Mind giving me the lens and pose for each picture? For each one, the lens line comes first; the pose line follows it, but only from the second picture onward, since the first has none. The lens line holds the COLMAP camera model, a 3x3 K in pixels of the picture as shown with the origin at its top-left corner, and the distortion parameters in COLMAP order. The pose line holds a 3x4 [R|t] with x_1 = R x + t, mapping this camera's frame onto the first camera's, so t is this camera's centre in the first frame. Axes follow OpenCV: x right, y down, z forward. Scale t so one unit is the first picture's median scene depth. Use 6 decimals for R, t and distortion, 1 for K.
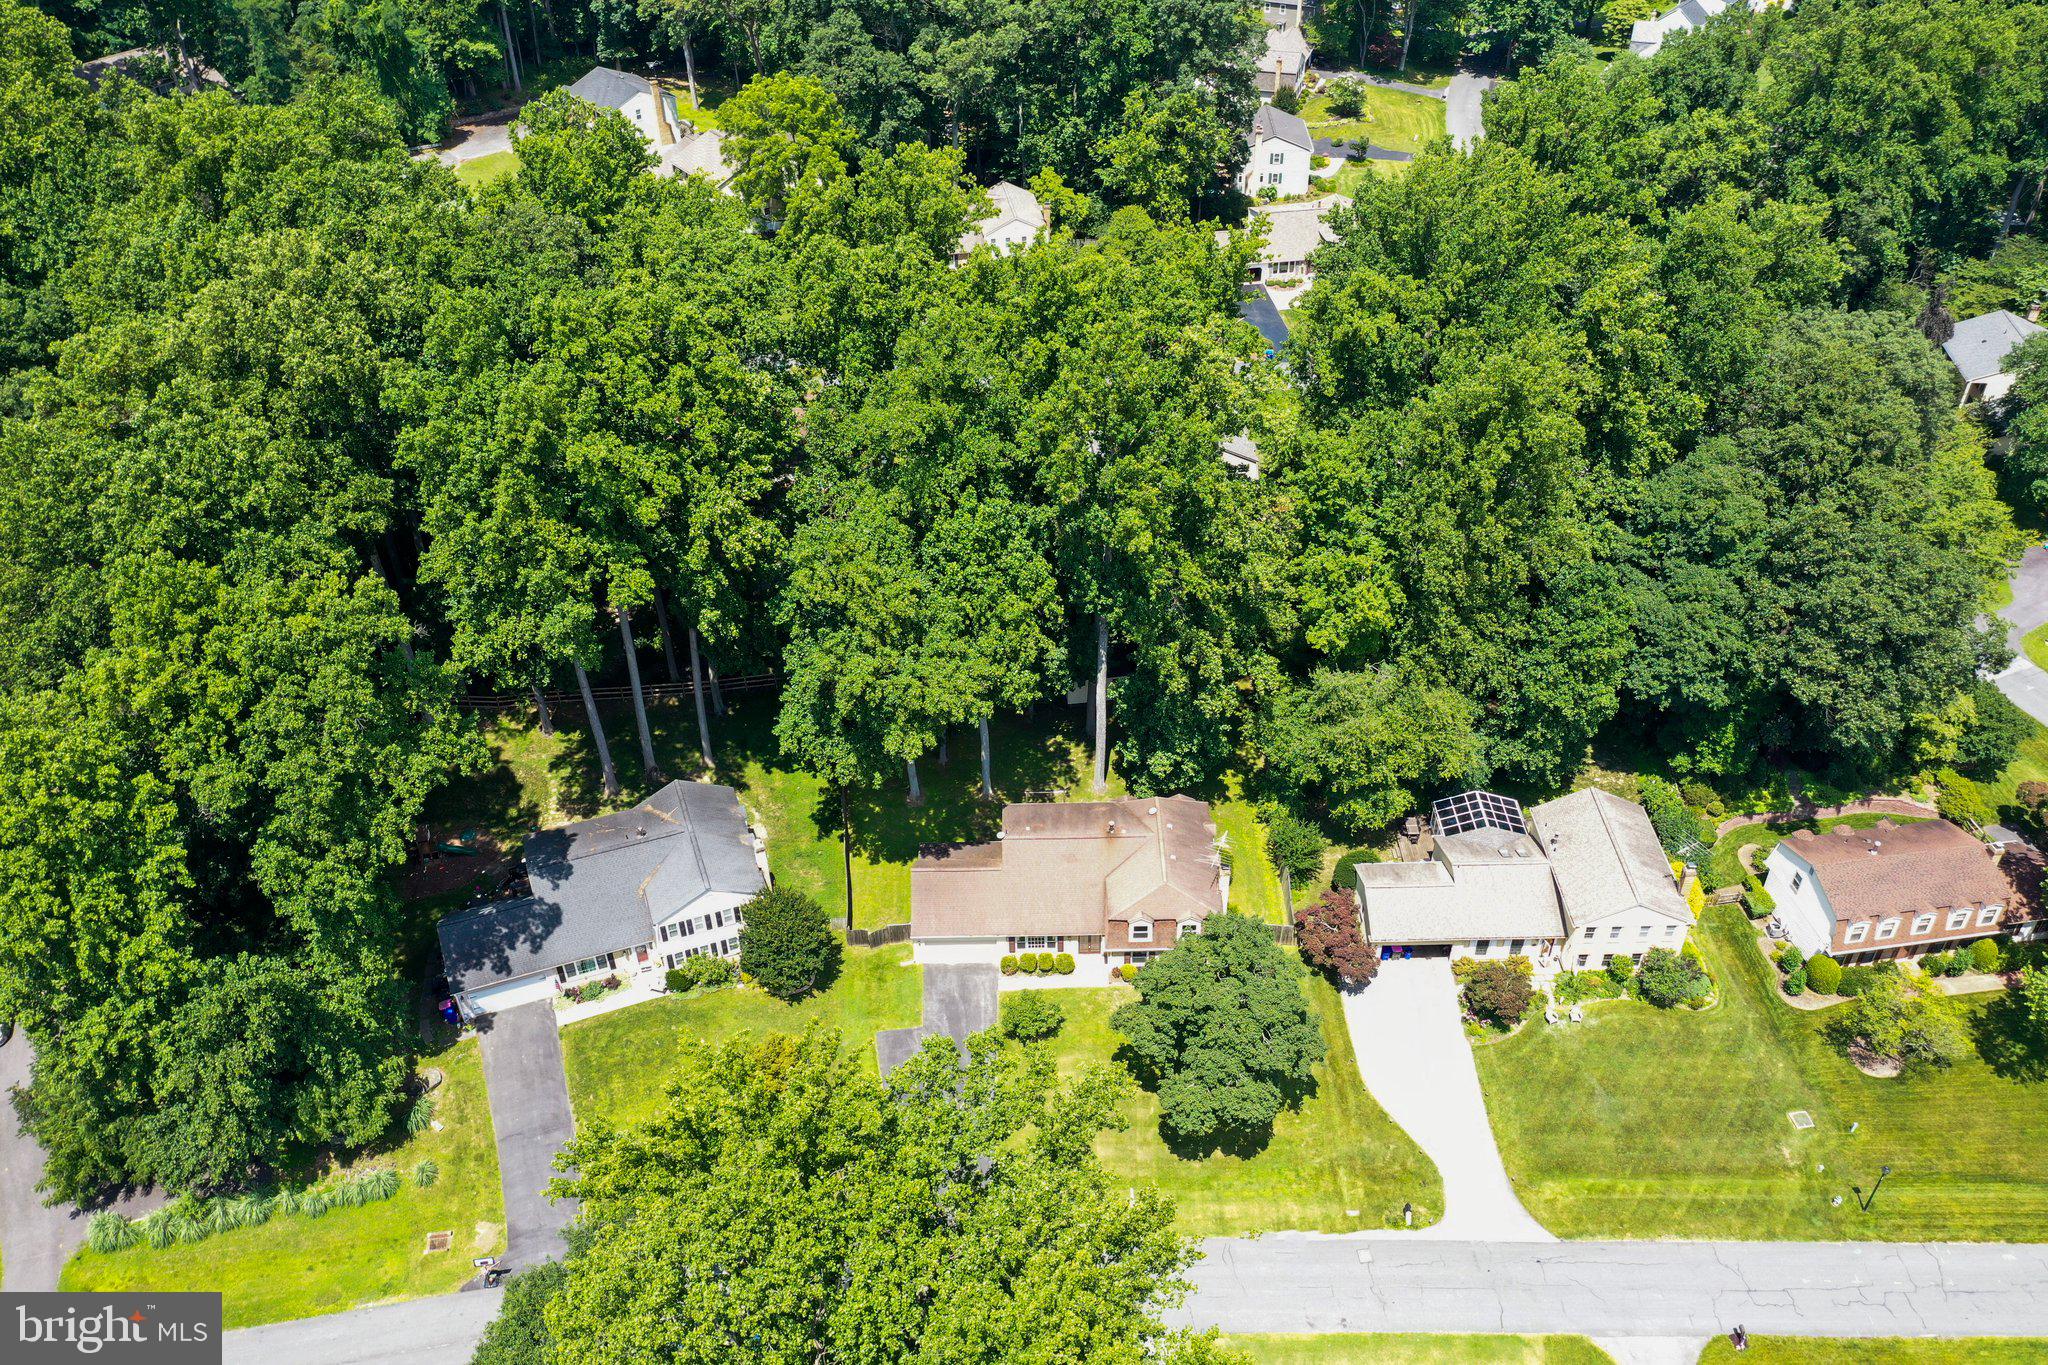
lens RADIAL K [[1639.1, 0, 1026.8], [0, 1639.1, 672.3], [0, 0, 1]] dist [0.000847, 0.005971]
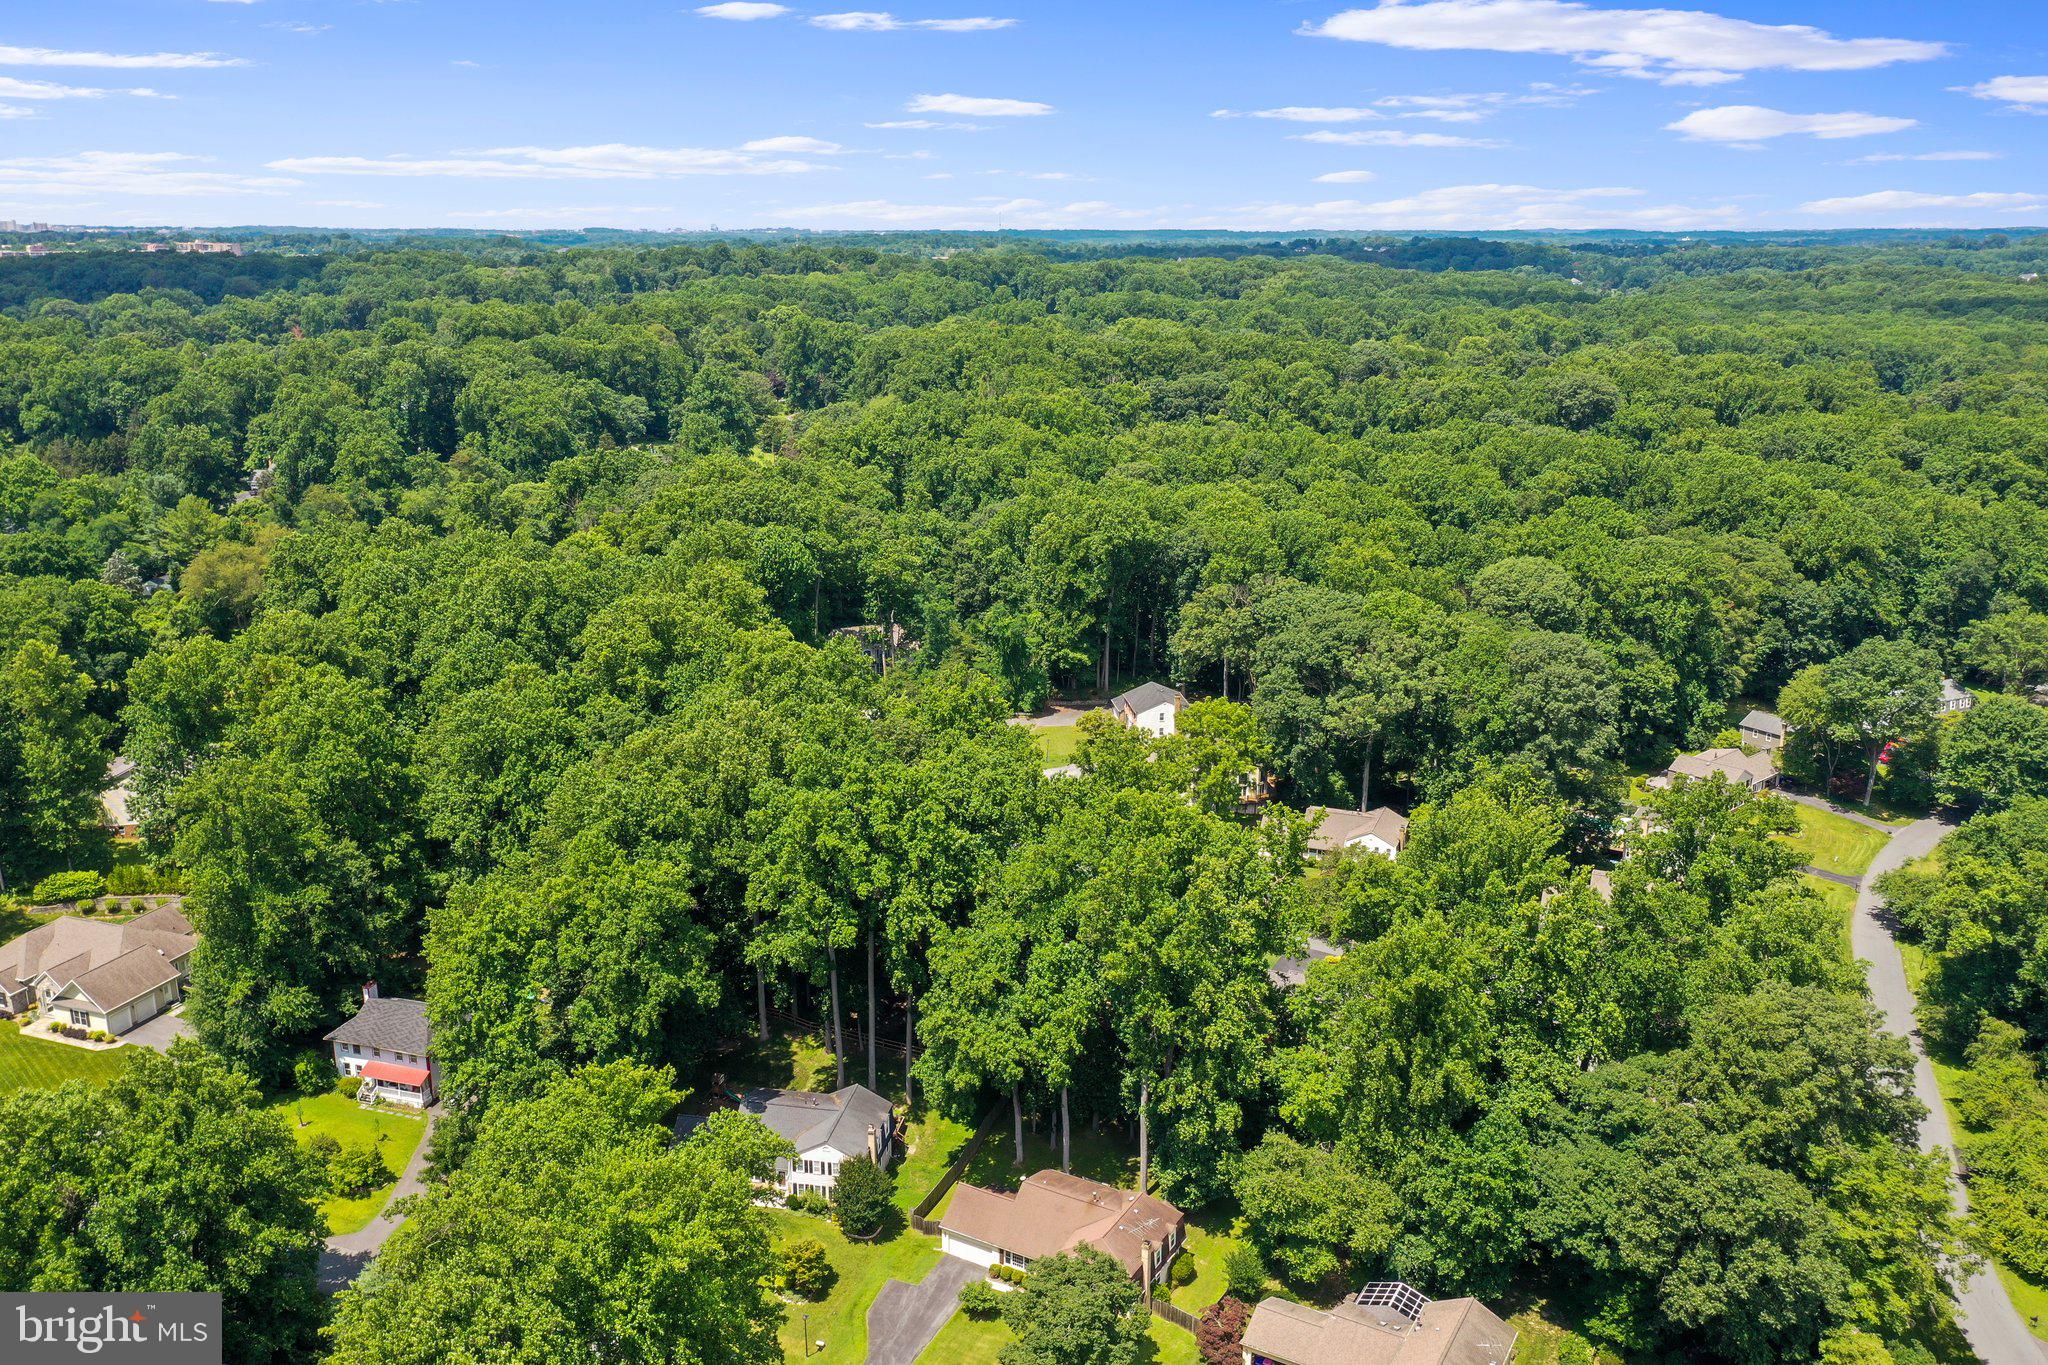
lens RADIAL K [[1639.1, 0, 1026.8], [0, 1639.1, 672.3], [0, 0, 1]] dist [0.000847, 0.005971]
pose [[0.864584, 0.150357, -0.479465, 0.576926], [-0.321483, 0.898857, -0.297832, 0.122730], [0.386190, 0.411641, 0.825475, -0.328716]]
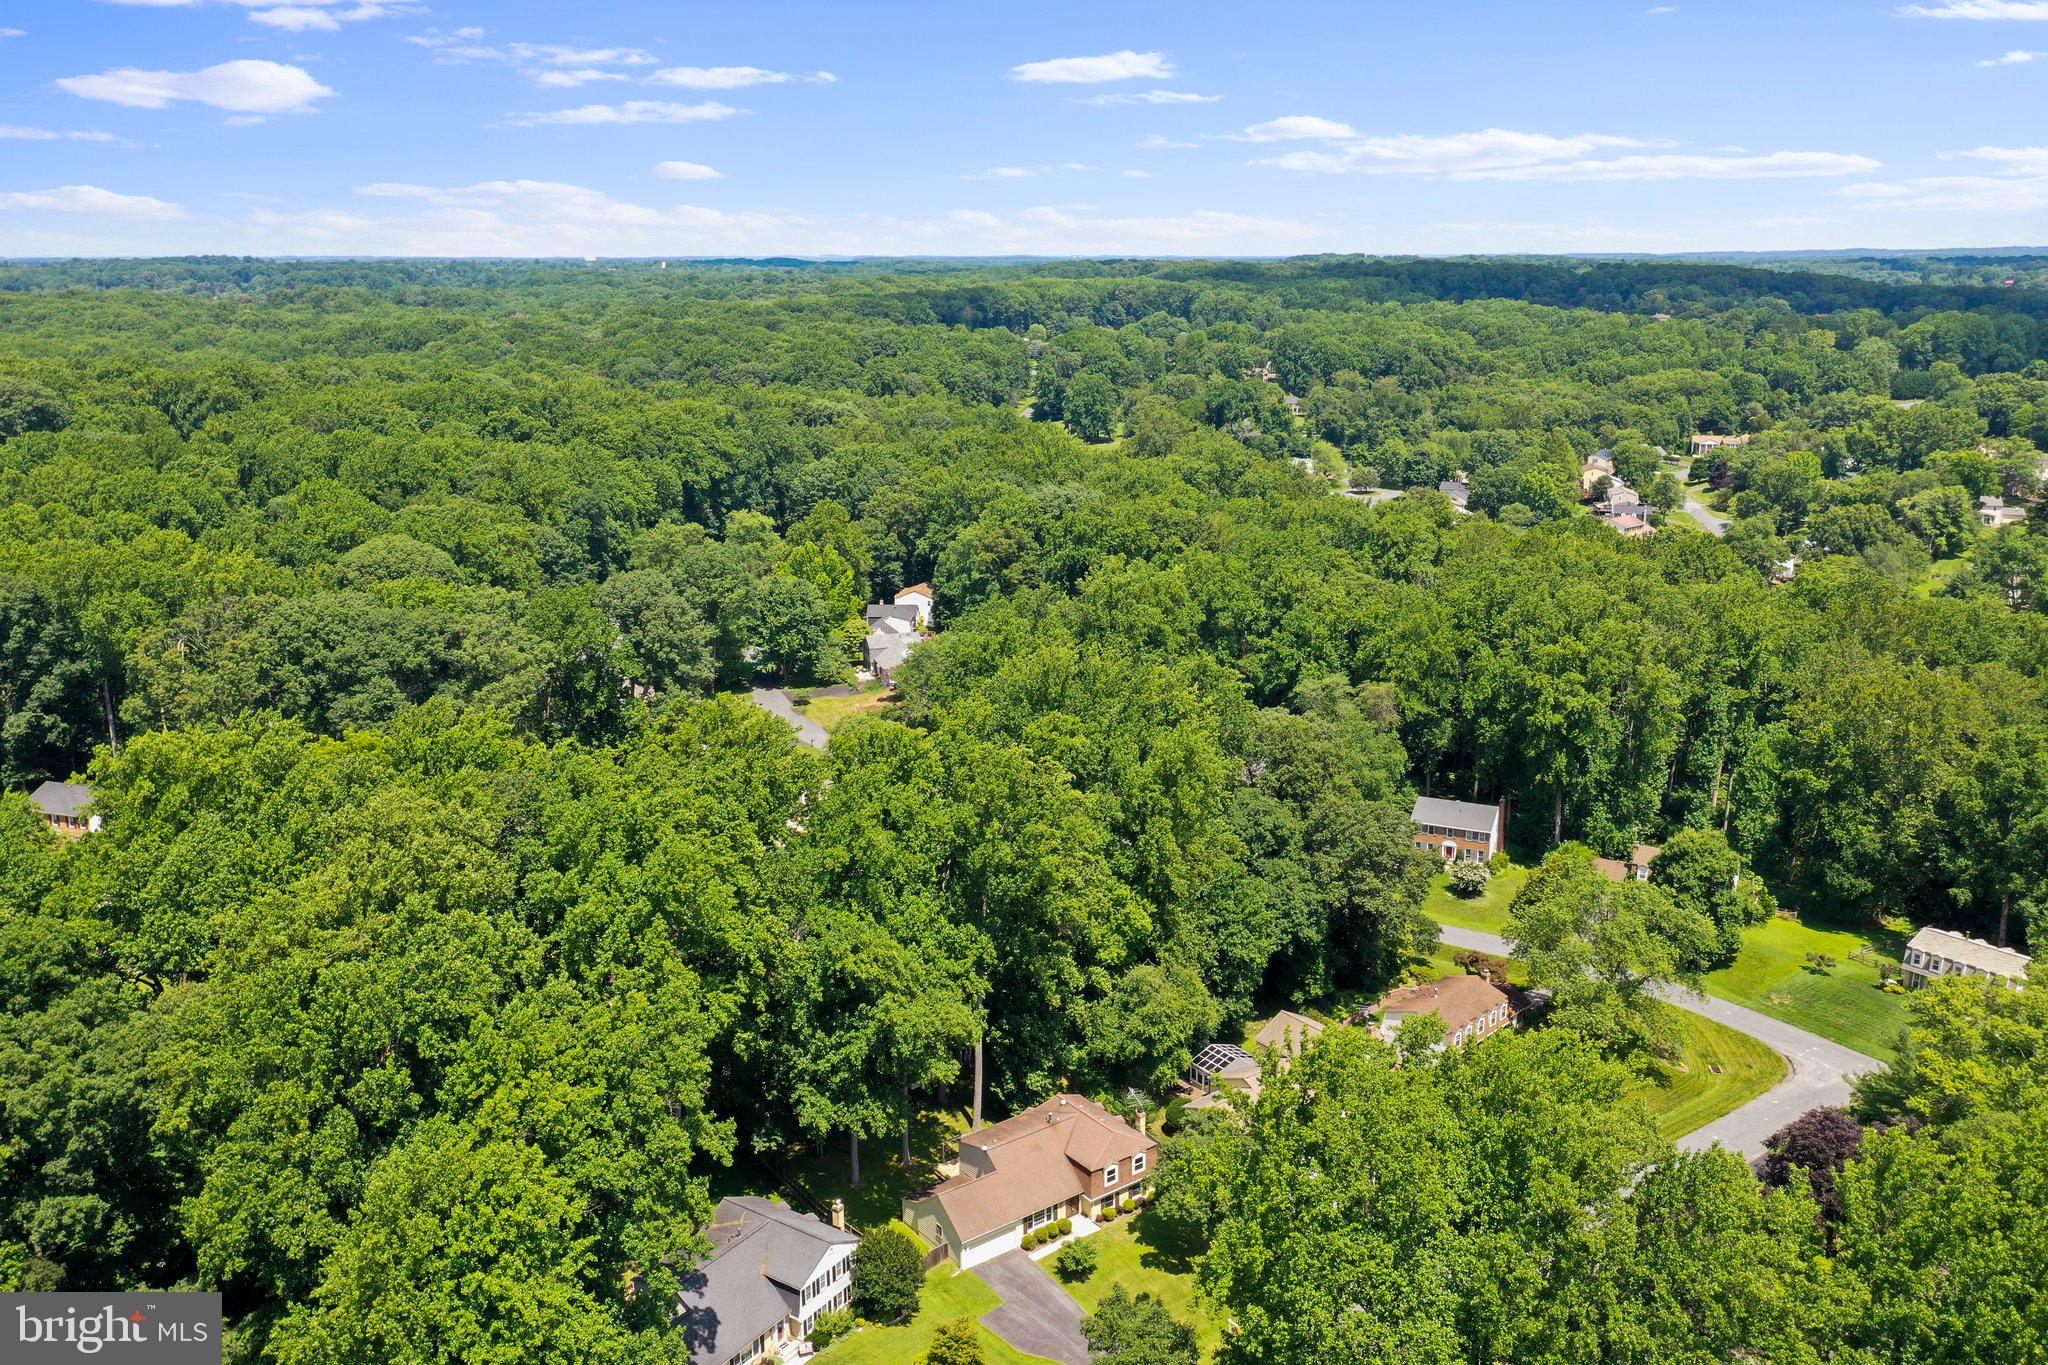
lens RADIAL K [[1639.1, 0, 1026.8], [0, 1639.1, 672.3], [0, 0, 1]] dist [0.000847, 0.005971]
pose [[0.808616, -0.136592, 0.572262, -0.654868], [0.355396, 0.888561, -0.290091, 0.147337], [-0.468865, 0.437951, 0.767049, -0.167635]]
